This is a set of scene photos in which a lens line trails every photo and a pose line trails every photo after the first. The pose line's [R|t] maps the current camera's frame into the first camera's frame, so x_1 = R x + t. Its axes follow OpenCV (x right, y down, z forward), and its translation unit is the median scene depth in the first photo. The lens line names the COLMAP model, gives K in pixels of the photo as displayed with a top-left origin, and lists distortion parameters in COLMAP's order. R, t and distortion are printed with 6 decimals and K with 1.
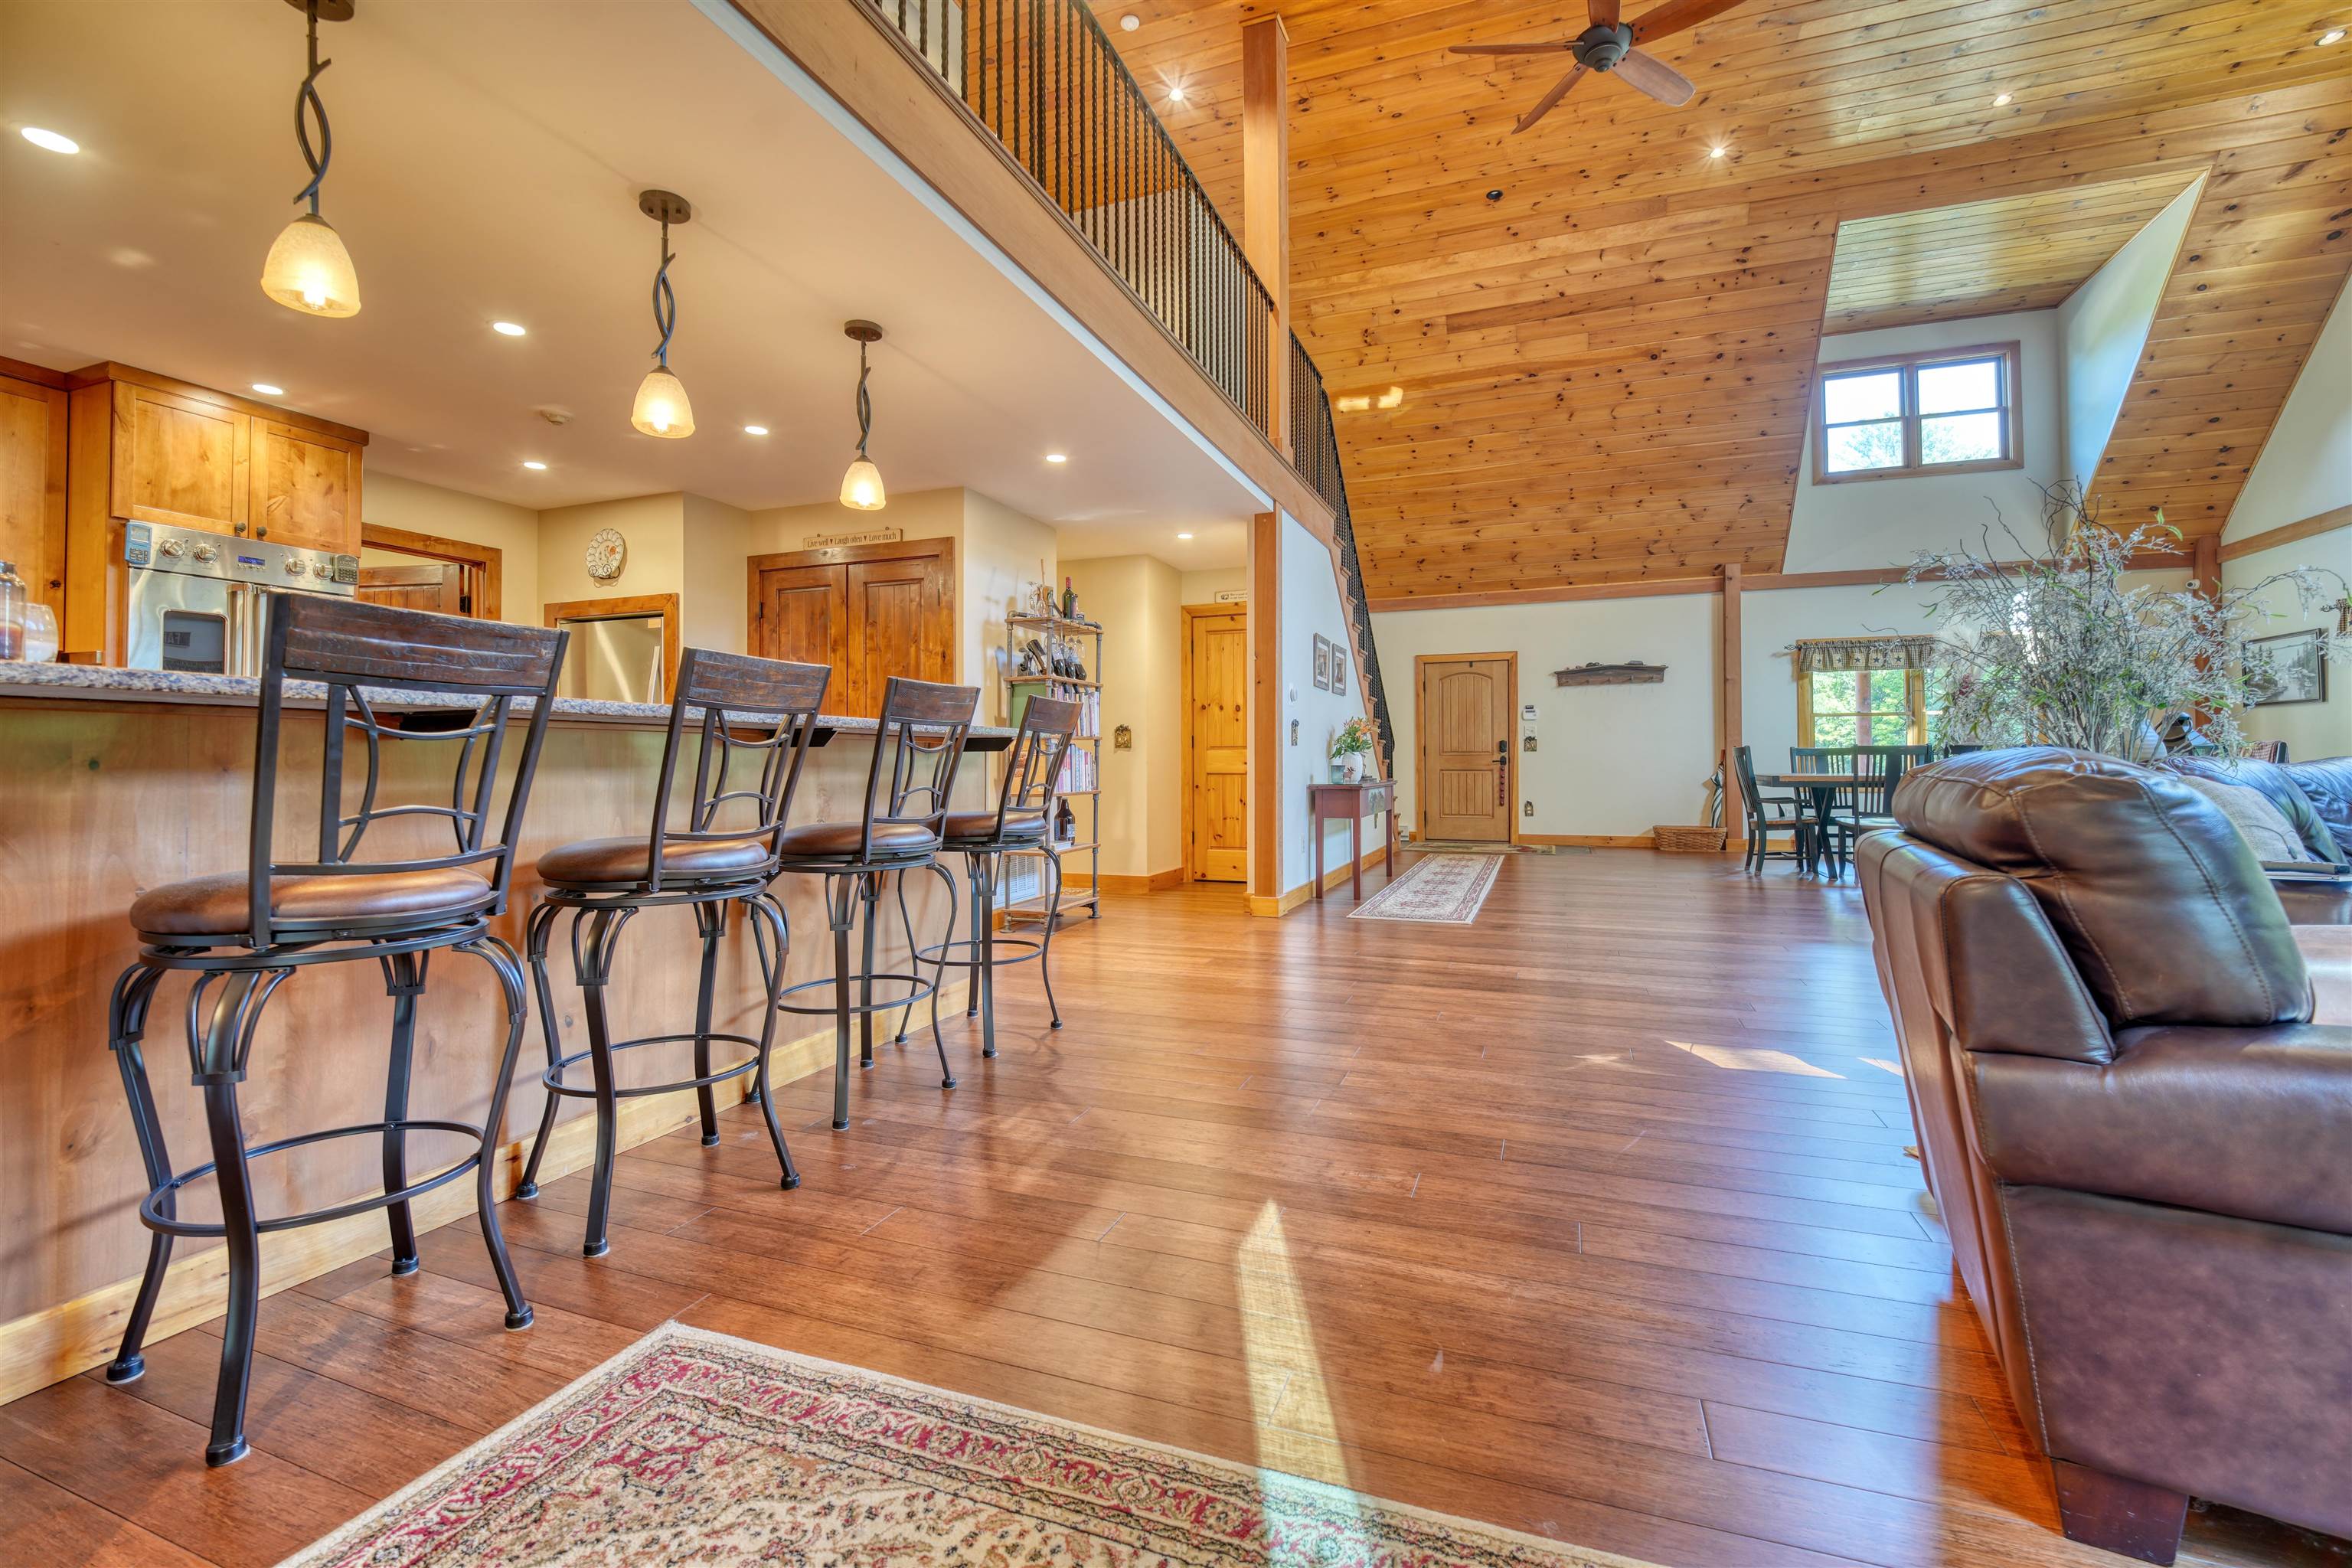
lens RADIAL K [[986.3, 0, 1172.1], [0, 986.3, 774.8], [0, 0, 1]] dist [0.001325, -0.008280]
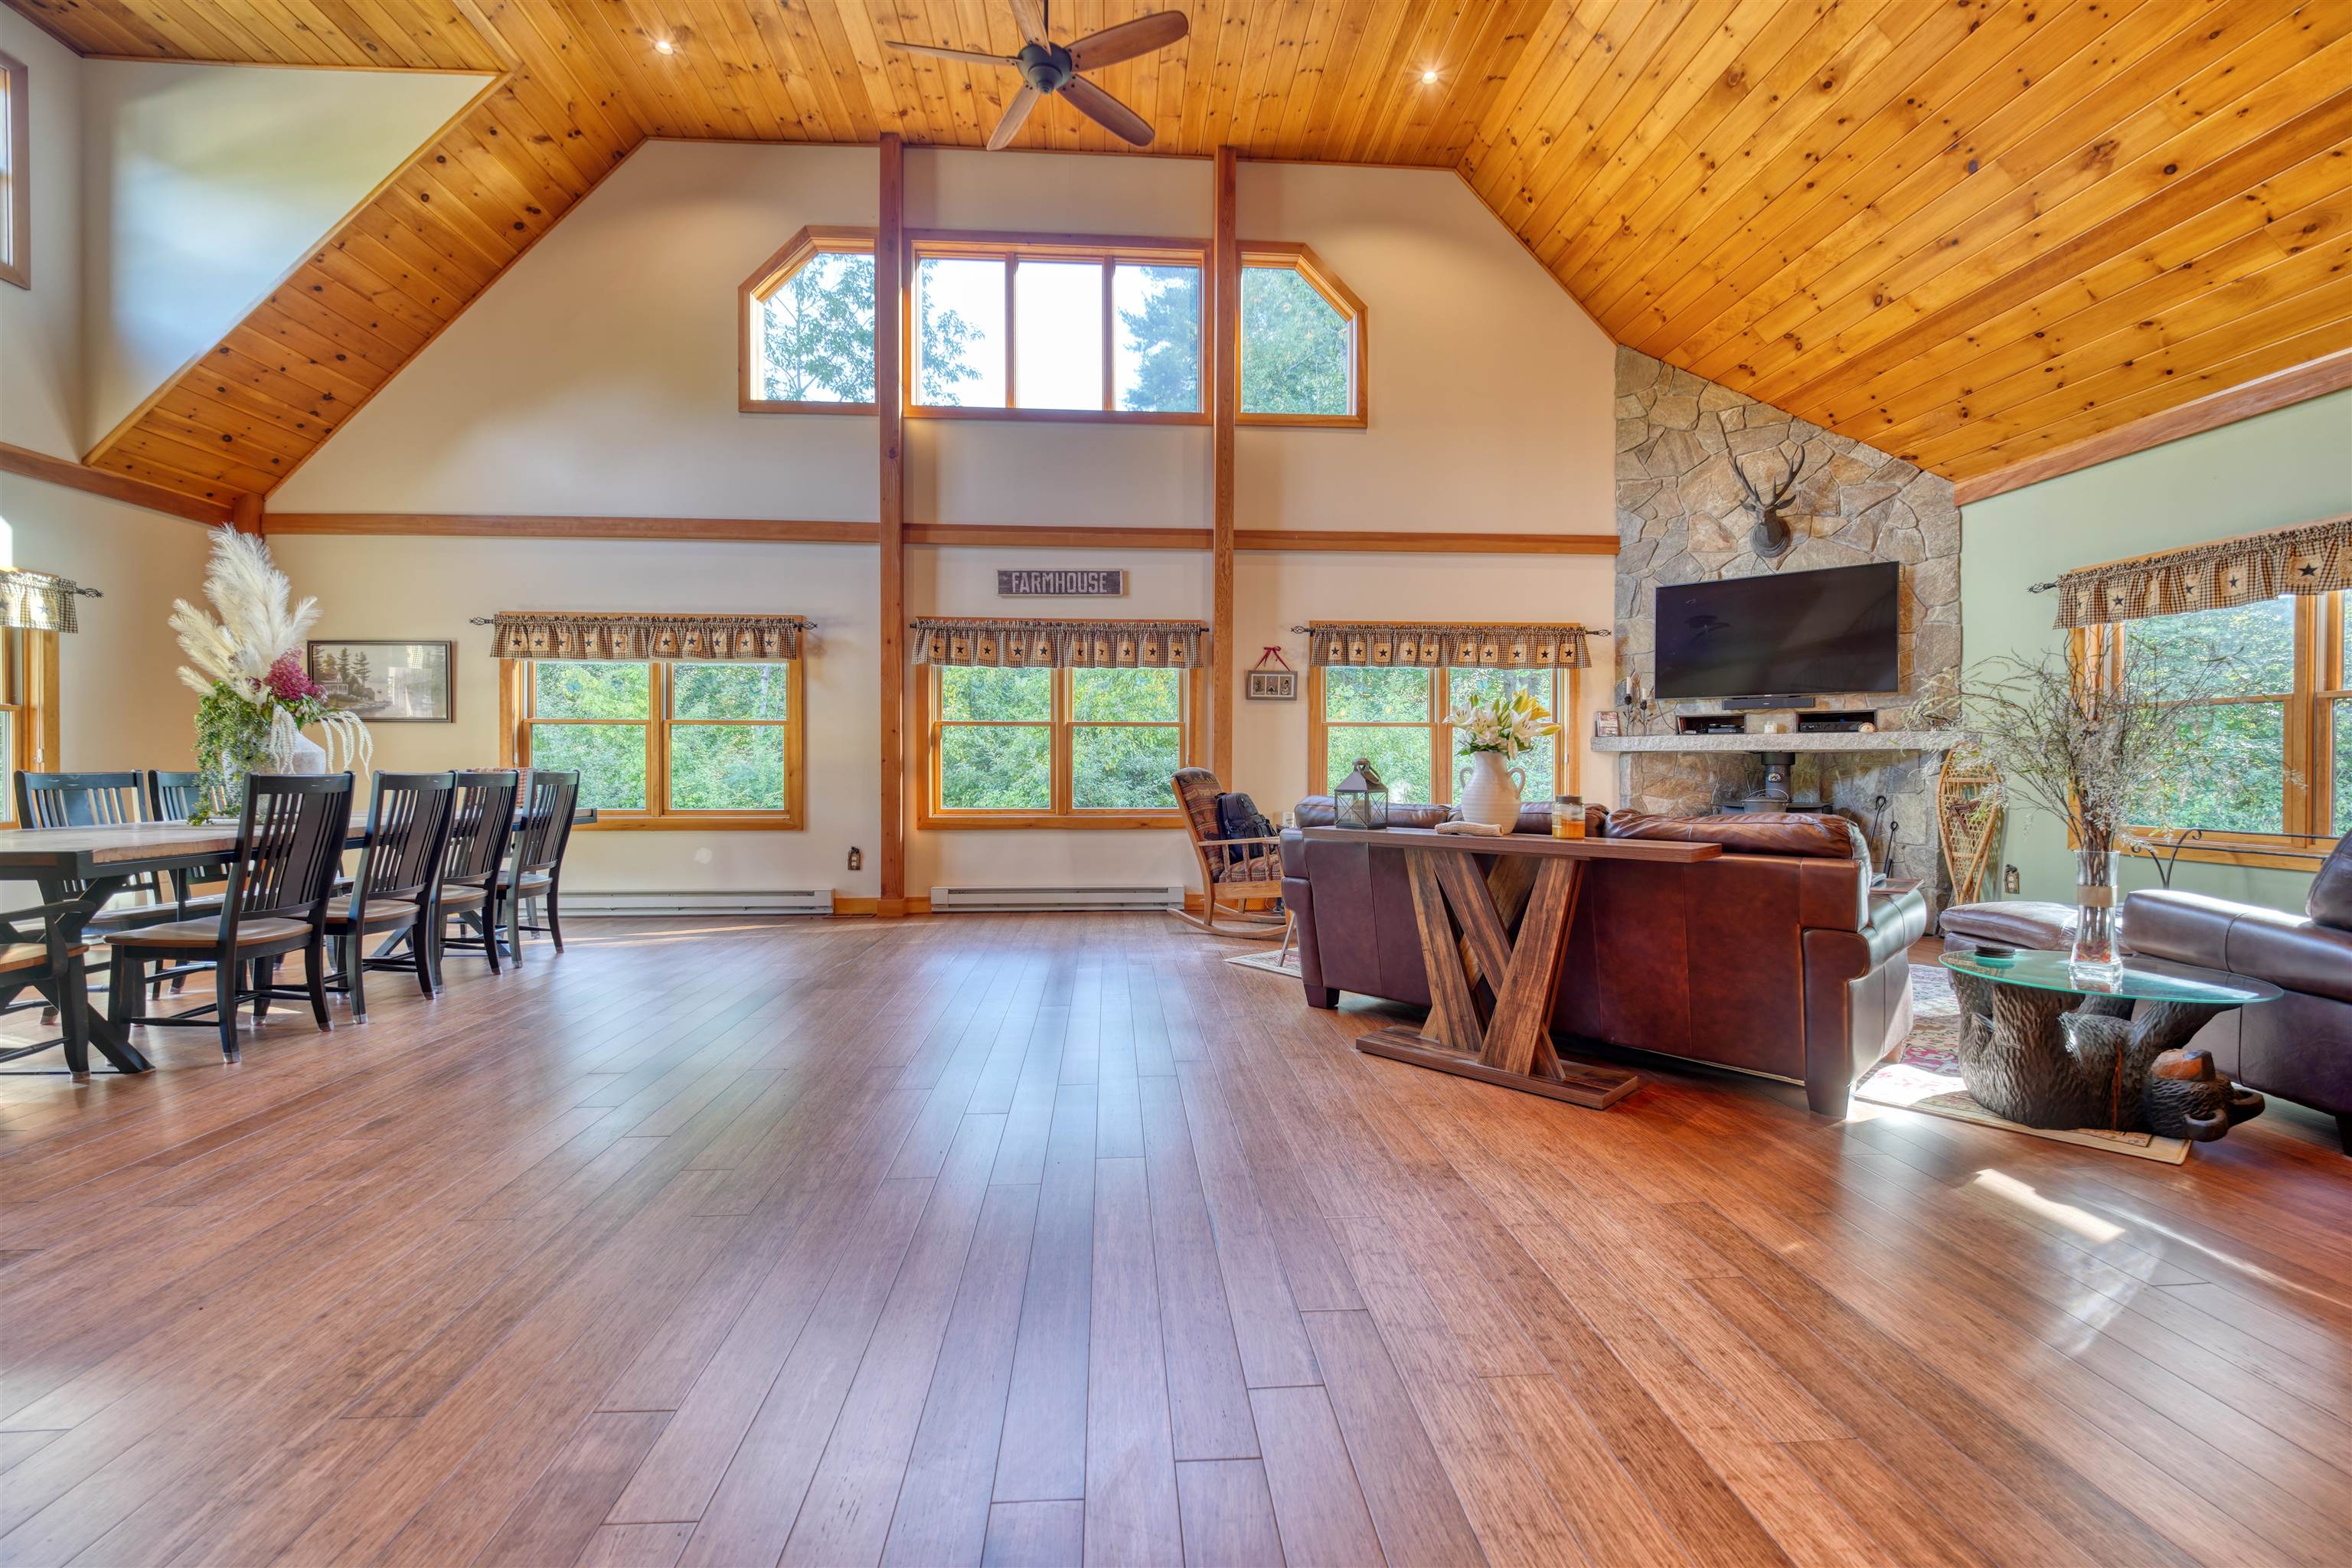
lens RADIAL K [[986.3, 0, 1137.9], [0, 986.3, 785.1], [0, 0, 1]] dist [0.001325, -0.008280]
pose [[-0.406843, -0.016047, 0.913357, 0.084768], [0.015145, 0.999590, 0.024308, -0.030614], [-0.913373, 0.023722, -0.406433, 0.828570]]
